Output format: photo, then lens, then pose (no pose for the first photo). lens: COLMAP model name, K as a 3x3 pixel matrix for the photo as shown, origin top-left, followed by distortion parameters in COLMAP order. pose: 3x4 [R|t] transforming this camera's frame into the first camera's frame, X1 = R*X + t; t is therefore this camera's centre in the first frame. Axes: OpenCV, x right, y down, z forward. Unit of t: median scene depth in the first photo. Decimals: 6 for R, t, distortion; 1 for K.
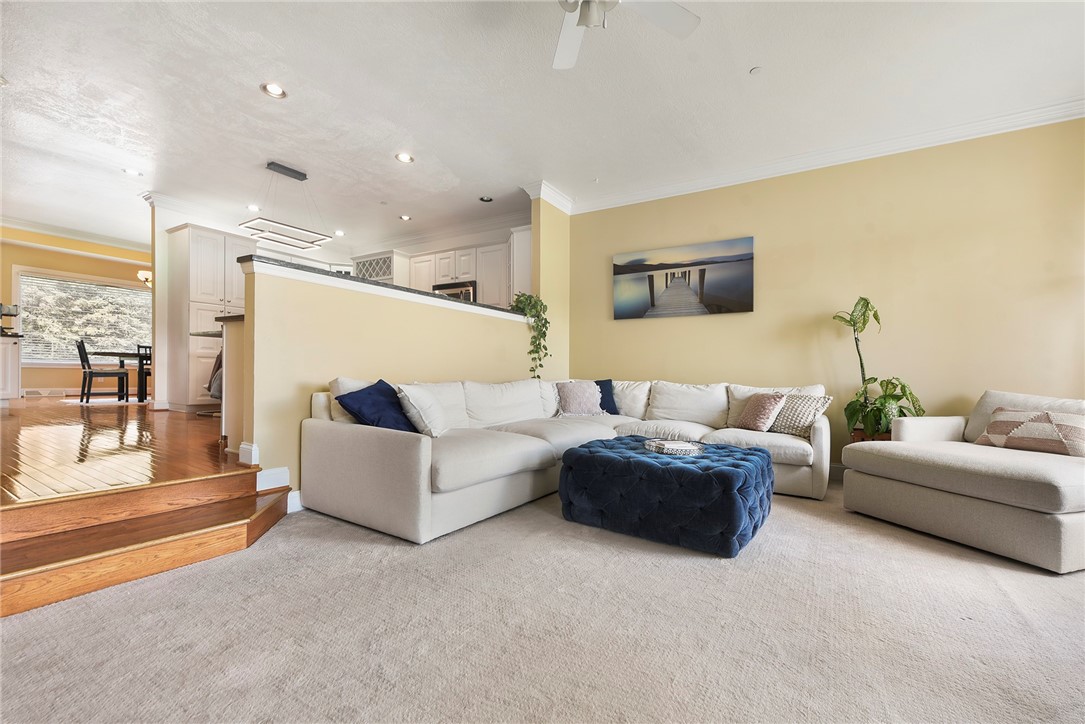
lens RADIAL K [[444.8, 0, 556.1], [0, 444.8, 375.5], [0, 0, 1]] dist [0.006321, -0.000152]
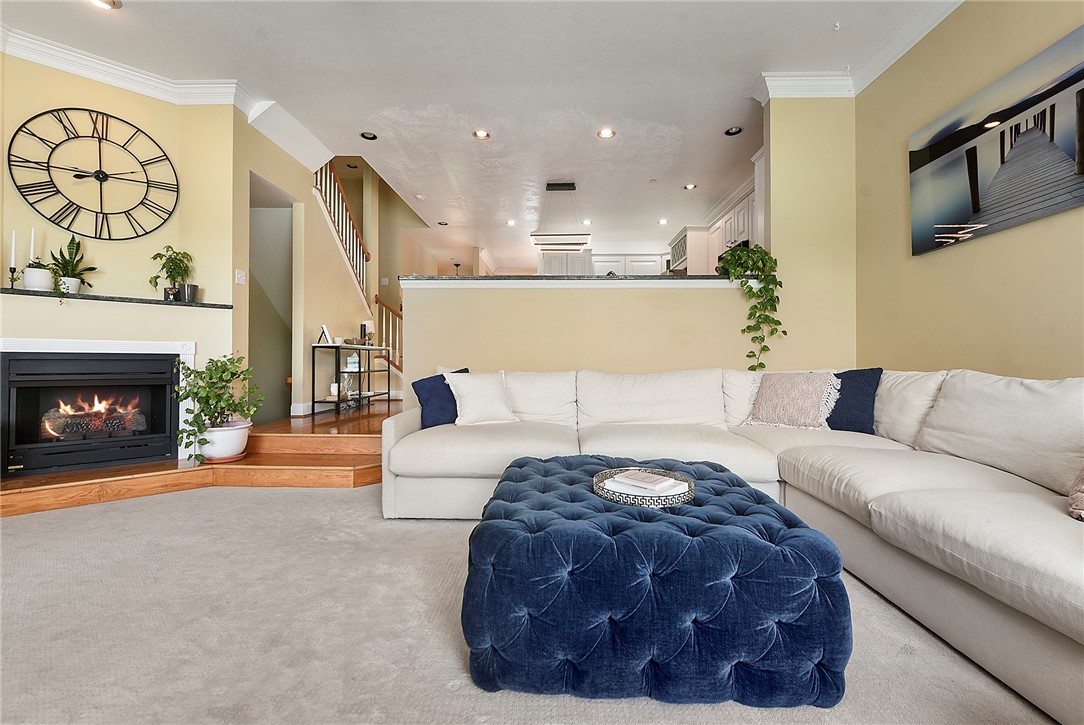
lens RADIAL K [[475.6, 0, 518.0], [0, 475.6, 361.2], [0, 0, 1]] dist [0.000962, -0.000479]
pose [[0.500141, -0.019756, -0.865719, 0.401277], [0.004314, 0.999784, -0.020323, 0.009927], [0.865933, 0.006429, 0.500118, 0.323973]]
